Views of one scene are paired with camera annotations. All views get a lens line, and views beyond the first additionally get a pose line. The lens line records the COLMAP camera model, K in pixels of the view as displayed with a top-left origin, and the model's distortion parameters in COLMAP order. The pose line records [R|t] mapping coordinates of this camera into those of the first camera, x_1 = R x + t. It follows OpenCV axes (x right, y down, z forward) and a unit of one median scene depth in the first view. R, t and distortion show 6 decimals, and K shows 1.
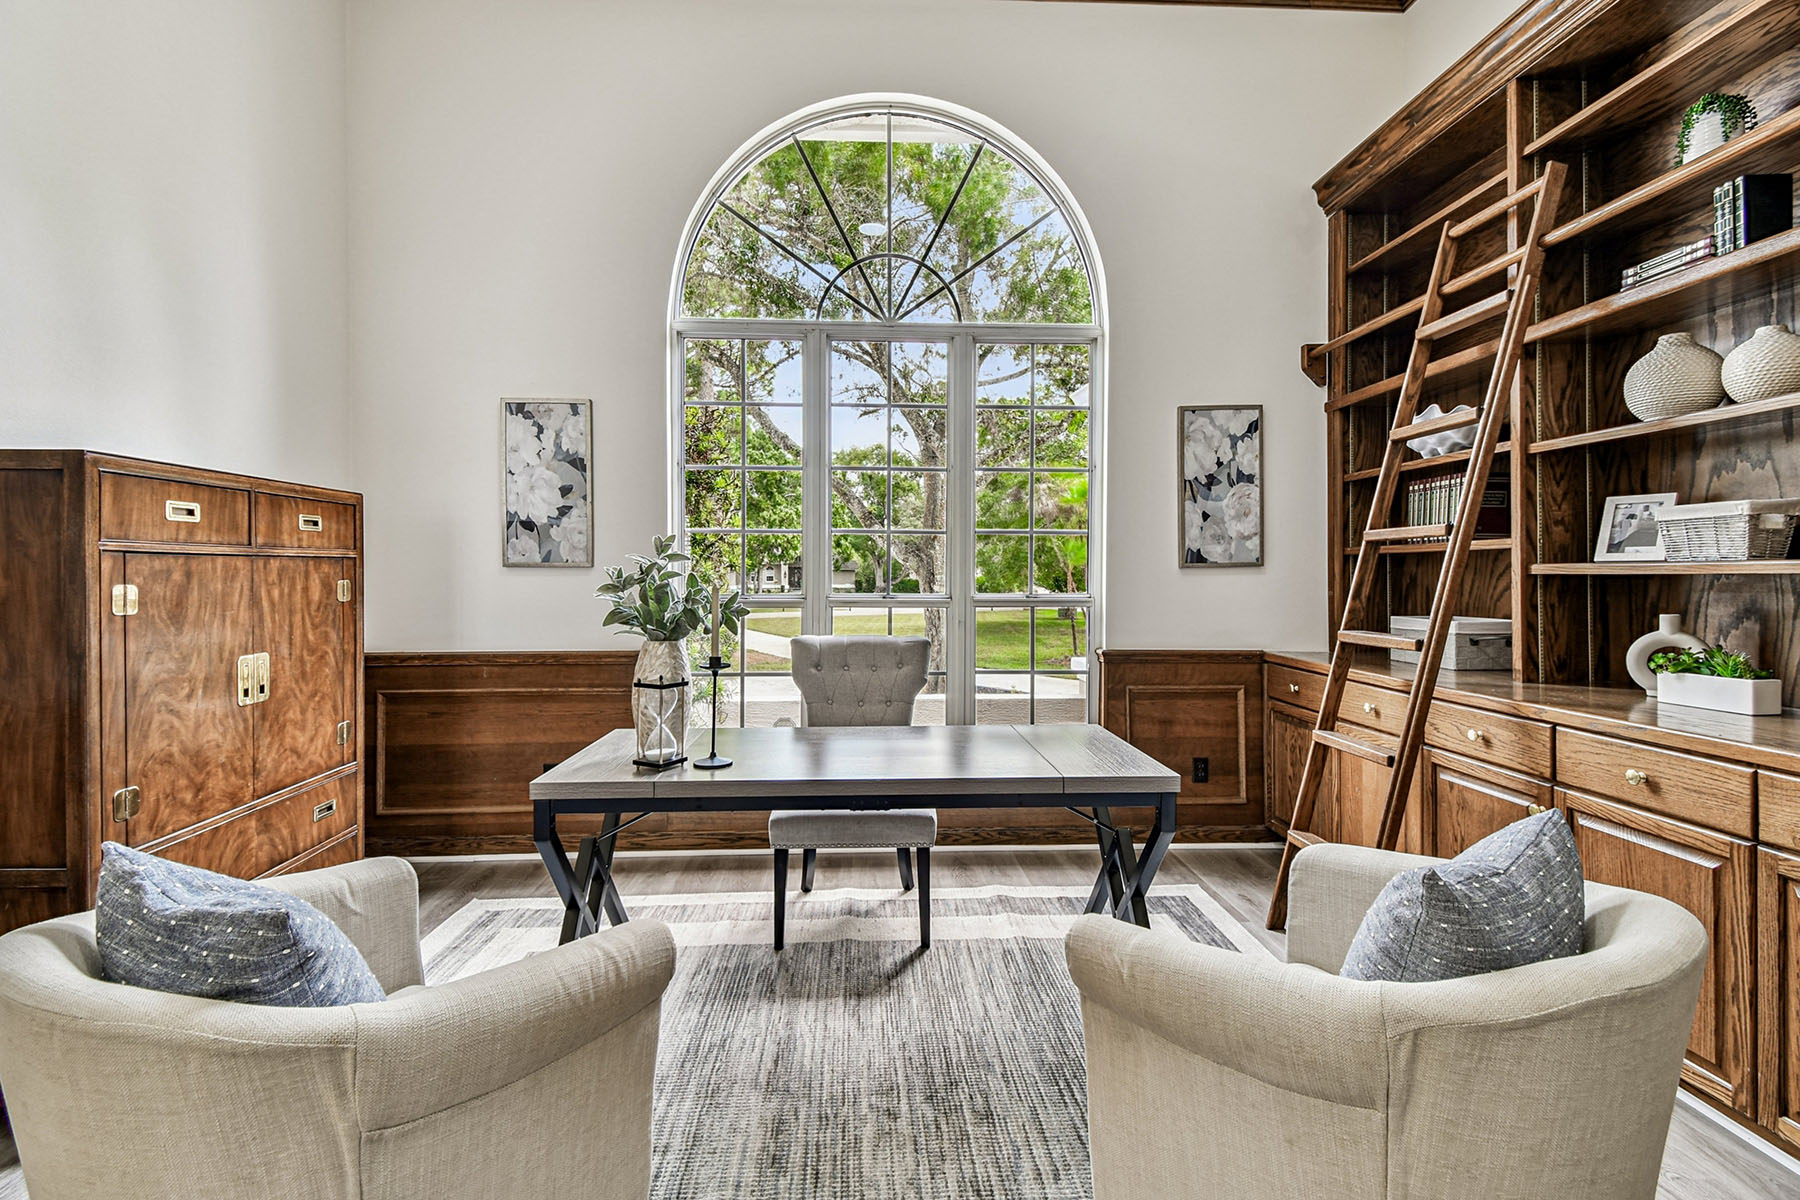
lens RADIAL K [[806.8, 0, 919.6], [0, 806.8, 597.7], [0, 0, 1]] dist [0.030972, -0.022393]
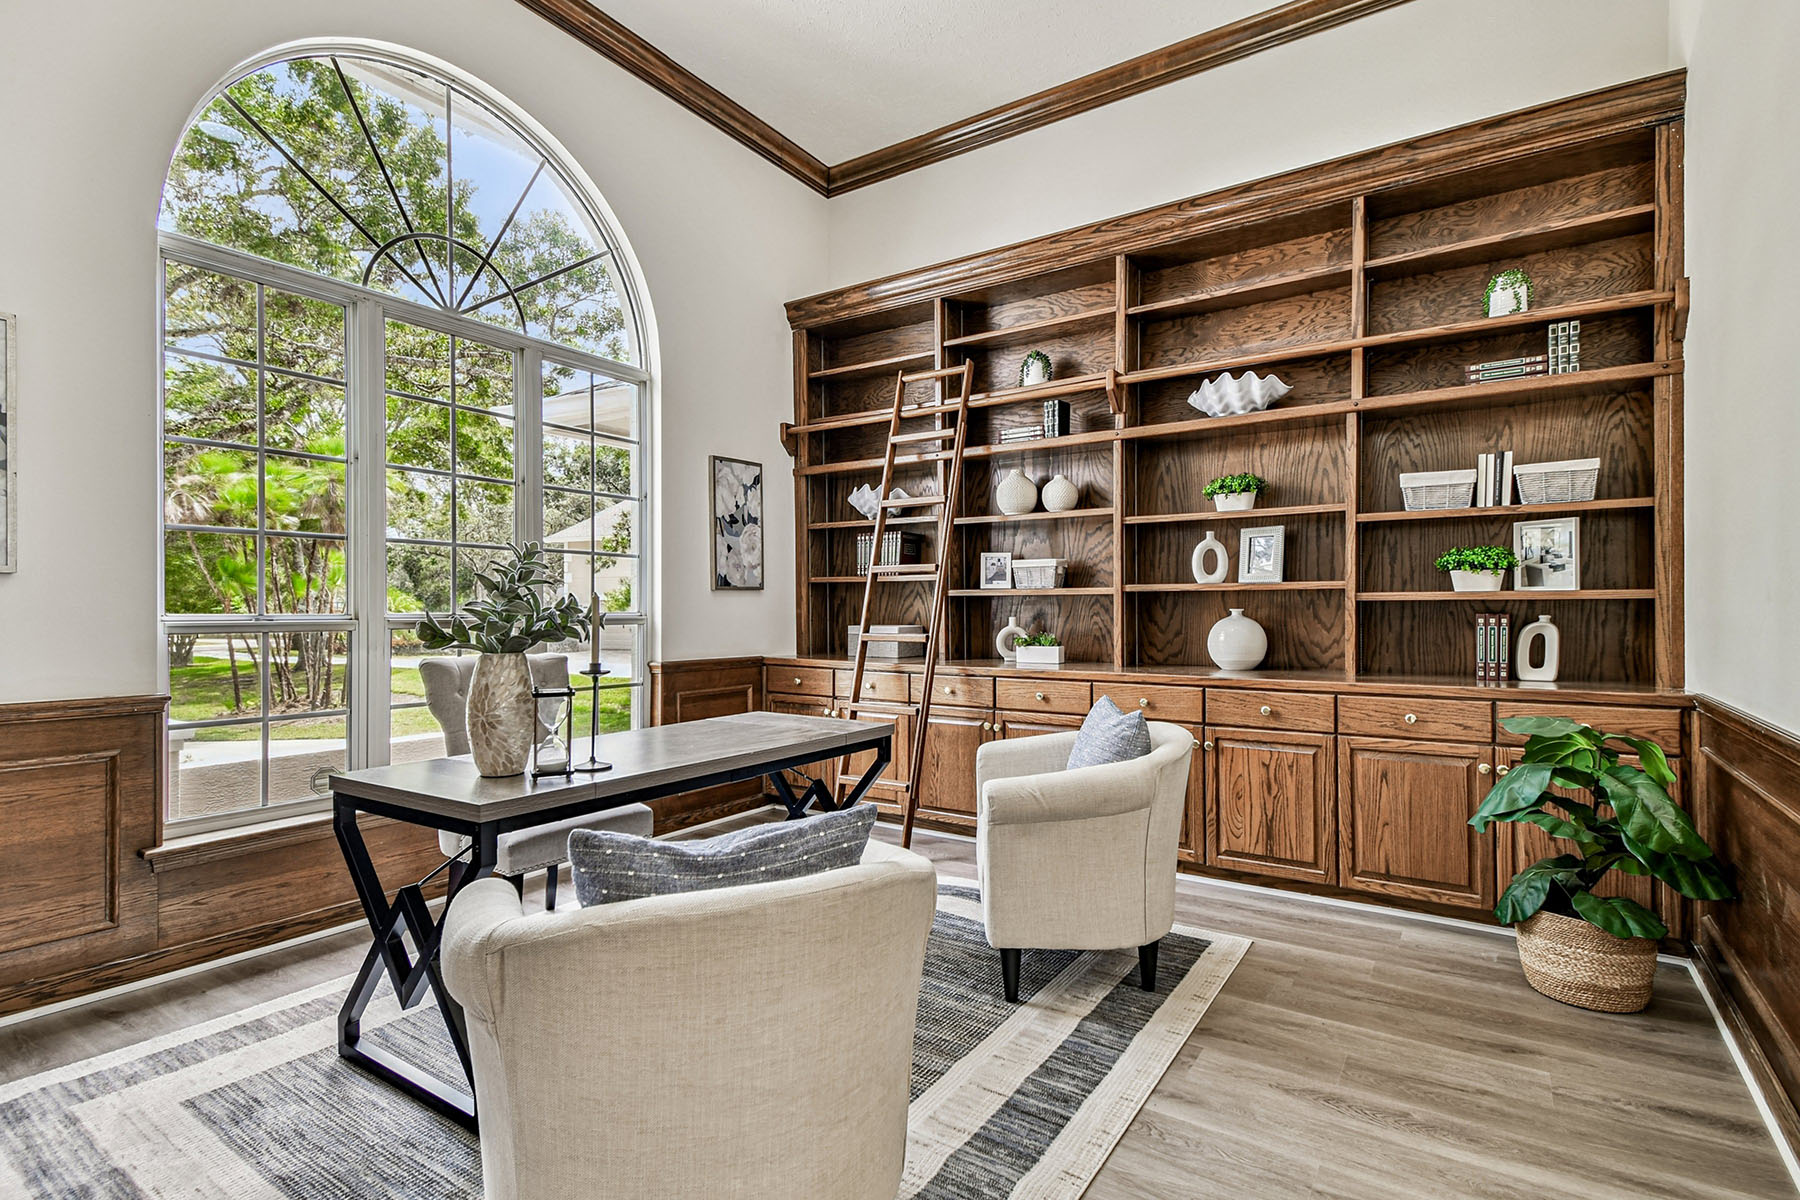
lens RADIAL K [[857.0, 0, 902.1], [0, 857.0, 643.0], [0, 0, 1]] dist [0.000105, -0.000145]
pose [[0.581983, -0.031818, 0.812578, -0.567339], [0.023385, 0.999476, 0.022388, 0.020315], [-0.812865, 0.005972, 0.582422, 0.034116]]
